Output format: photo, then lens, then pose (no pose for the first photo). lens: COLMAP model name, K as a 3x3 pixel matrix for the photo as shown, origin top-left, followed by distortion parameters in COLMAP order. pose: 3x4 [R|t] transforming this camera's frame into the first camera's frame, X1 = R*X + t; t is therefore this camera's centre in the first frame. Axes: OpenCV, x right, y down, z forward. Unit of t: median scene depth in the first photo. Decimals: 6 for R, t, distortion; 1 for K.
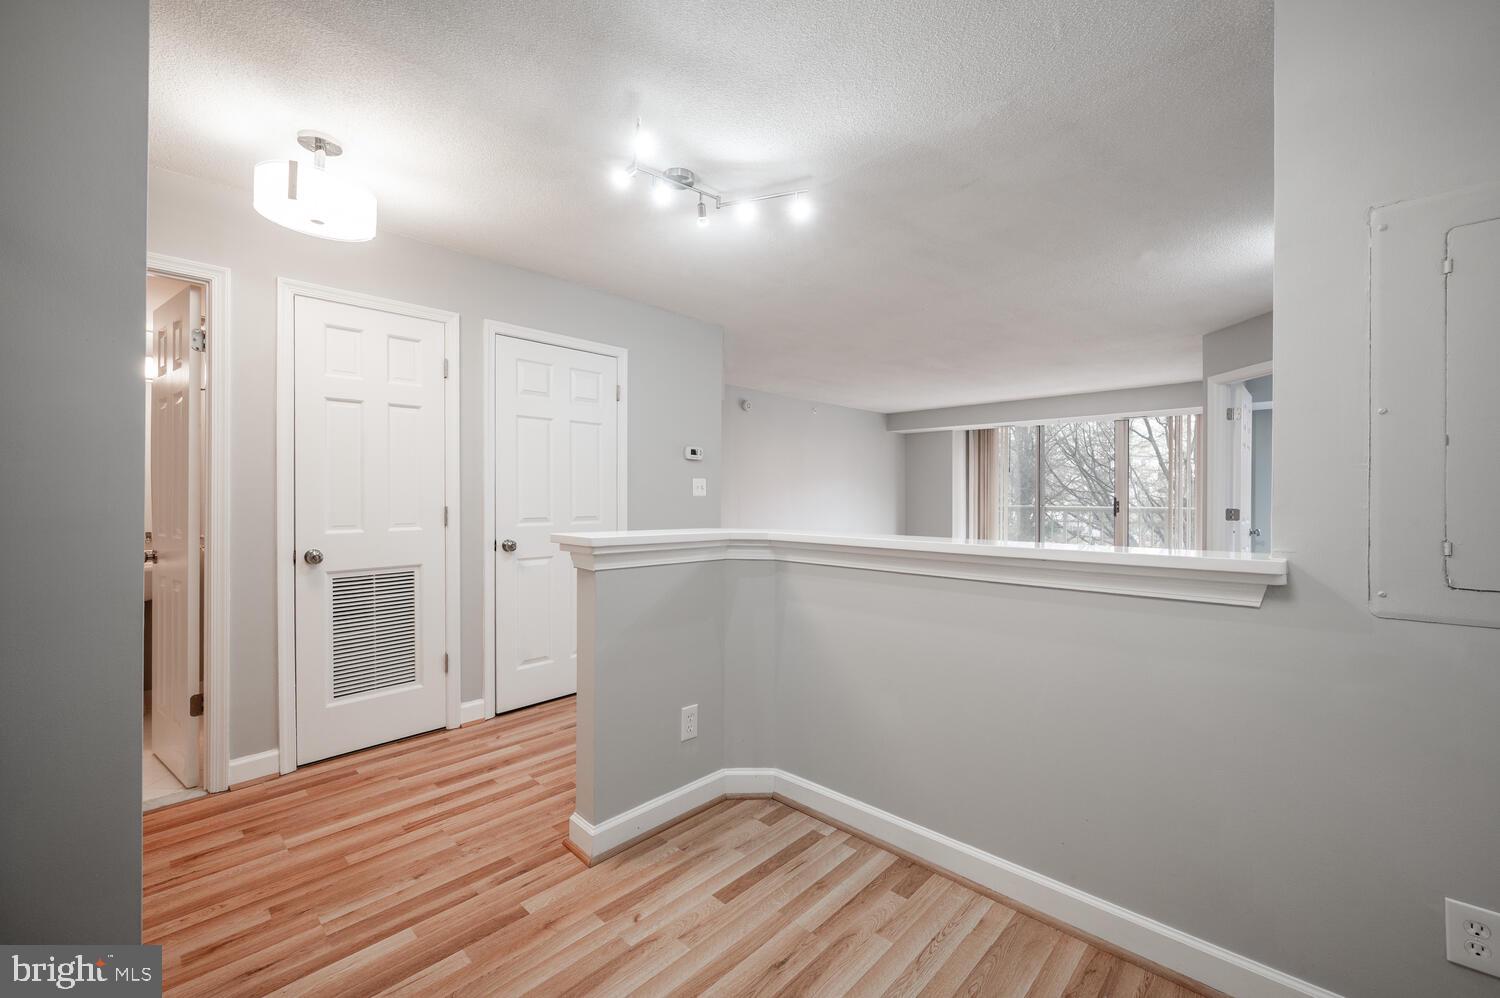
lens RADIAL K [[619.9, 0, 761.3], [0, 619.9, 492.4], [0, 0, 1]] dist [-0.006754, 0.002811]
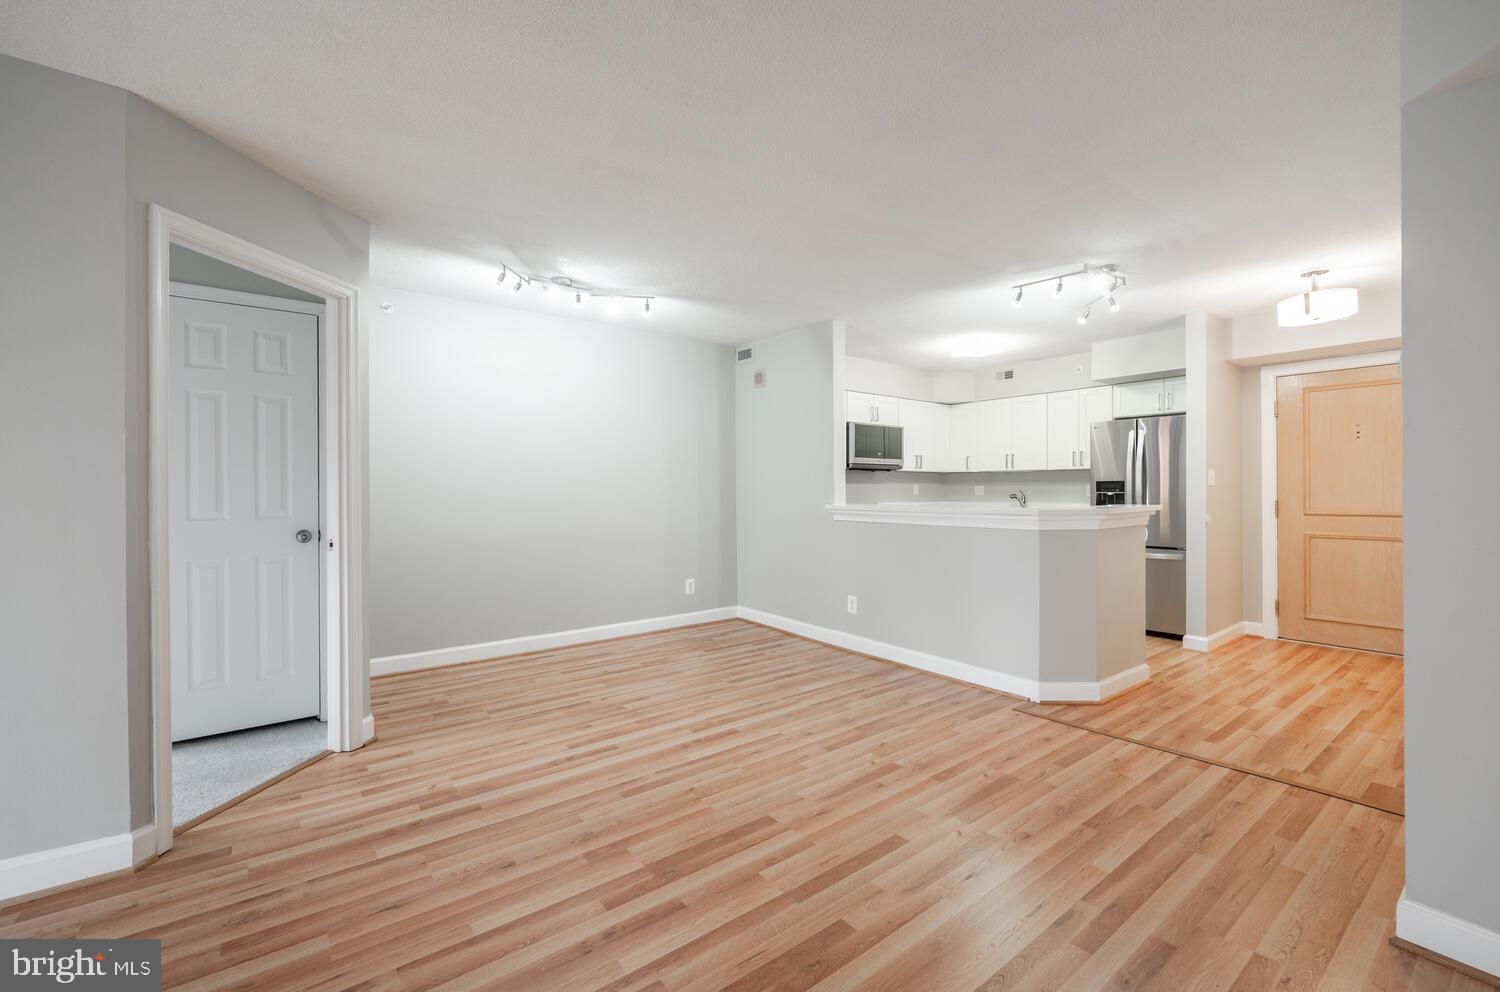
lens RADIAL K [[633.7, 0, 758.1], [0, 633.7, 488.7], [0, 0, 1]] dist [0.001275, -0.001118]
pose [[-0.986298, -0.003088, 0.164946, 0.410377], [-0.004894, 0.999932, -0.010542, 0.038989], [-0.164903, -0.011205, -0.986246, 2.482631]]
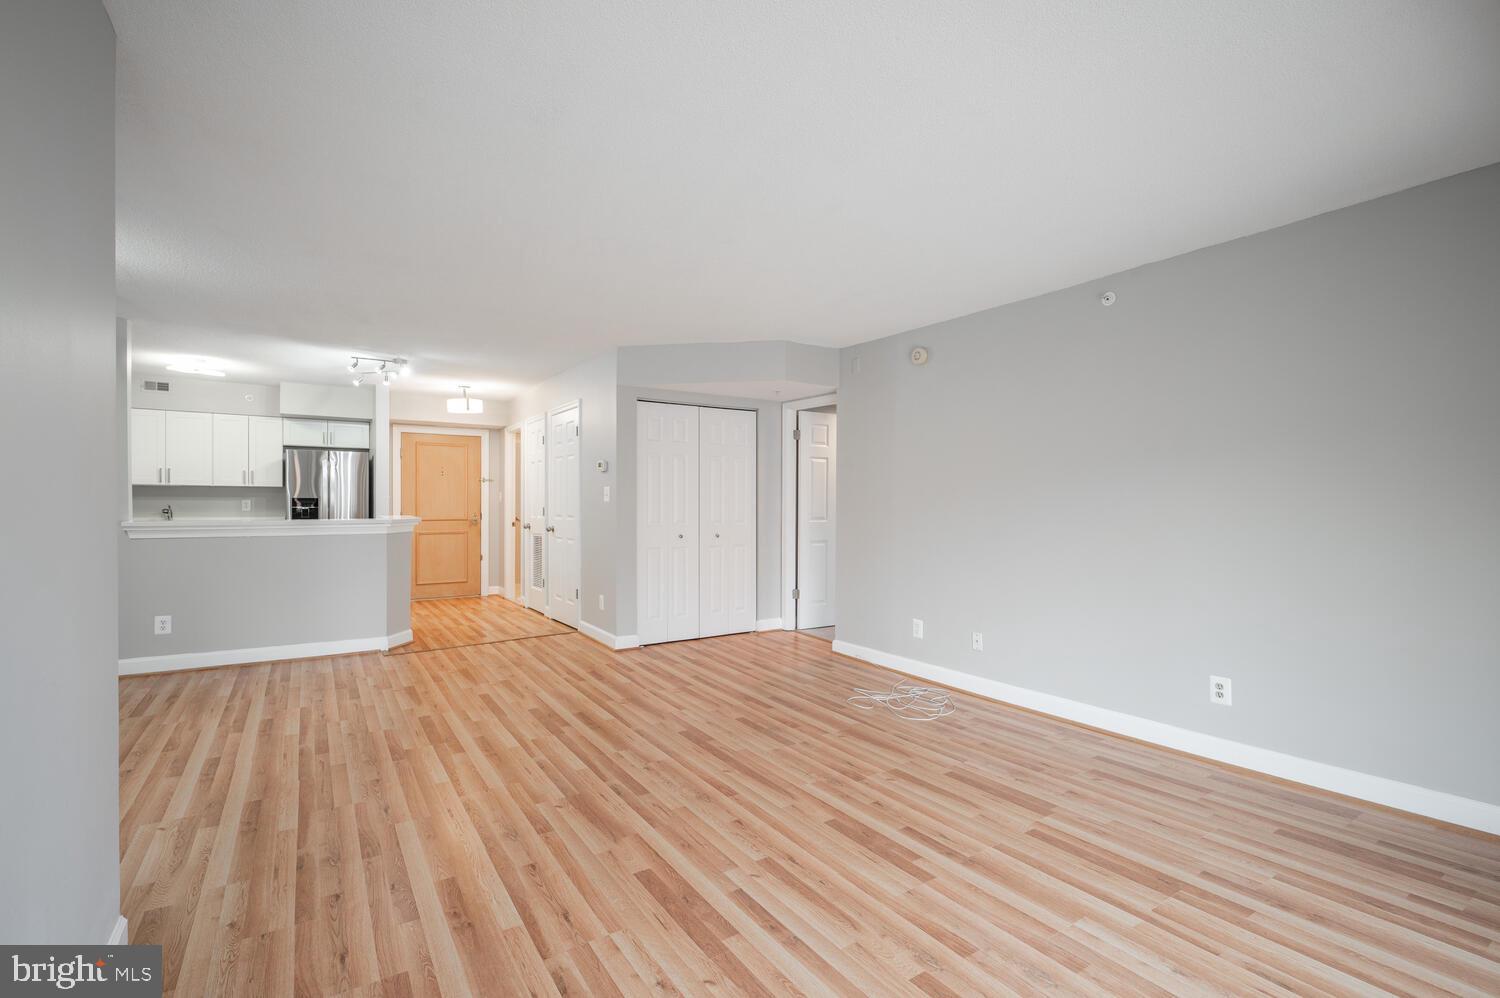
lens RADIAL K [[671.7, 0, 727.2], [0, 671.7, 508.0], [0, 0, 1]] dist [-0.003164, 0.000914]
pose [[-0.262906, 0.001444, -0.964820, 1.815453], [0.003118, 0.999995, 0.000647, 0.030904], [0.964816, -0.002838, -0.262909, 2.641973]]
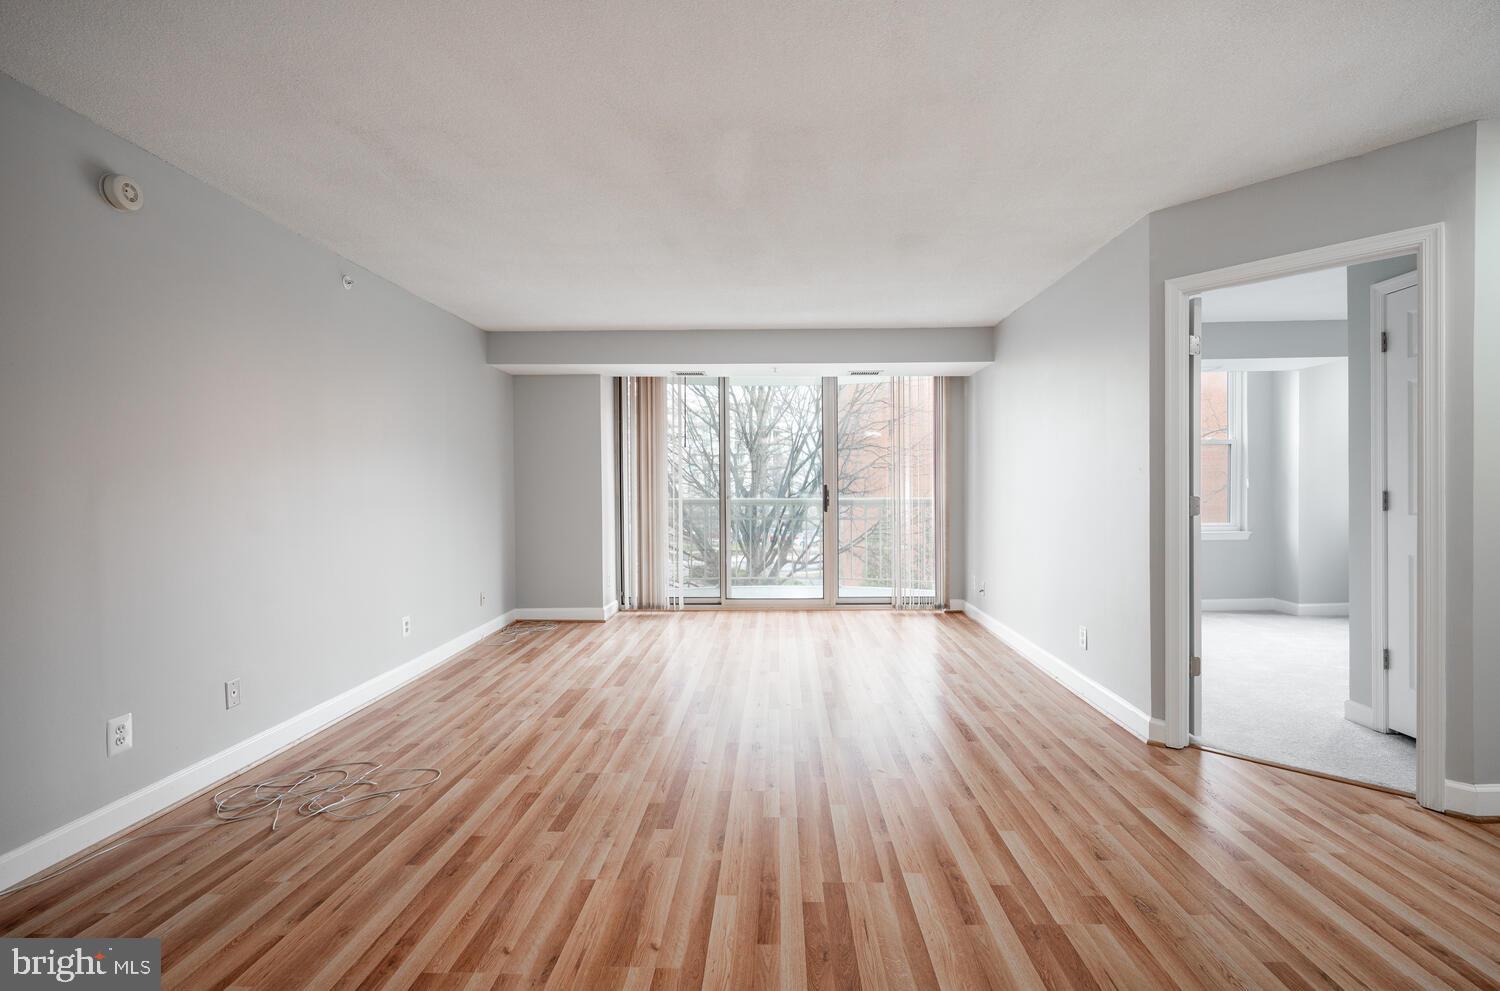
lens RADIAL K [[669.6, 0, 766.7], [0, 669.6, 499.0], [0, 0, 1]] dist [-0.005814, 0.001002]
pose [[0.746230, -0.021415, 0.665343, -0.023541], [0.007169, 0.999683, 0.024135, 0.024744], [-0.665649, -0.013241, 0.746147, 1.399298]]
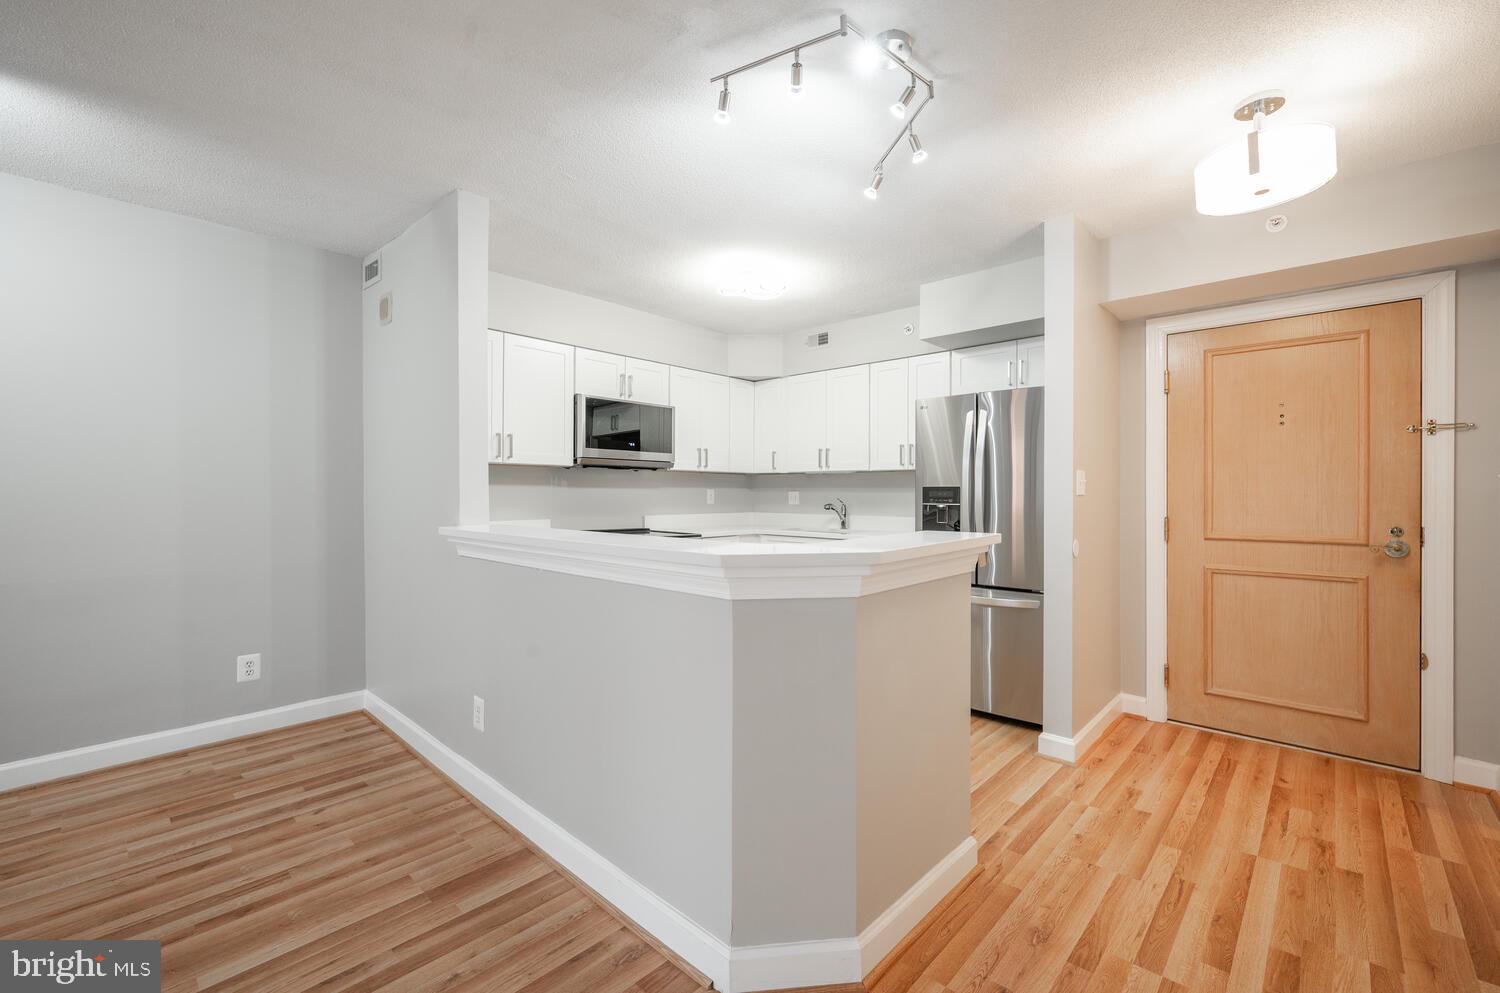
lens RADIAL K [[633.7, 0, 758.9], [0, 633.7, 490.1], [0, 0, 1]] dist [0.001275, -0.001118]
pose [[-0.999964, -0.008481, 0.000559, 0.015457], [-0.008488, 0.999852, -0.014985, 0.017681], [-0.000432, -0.014989, -0.999888, 1.635045]]
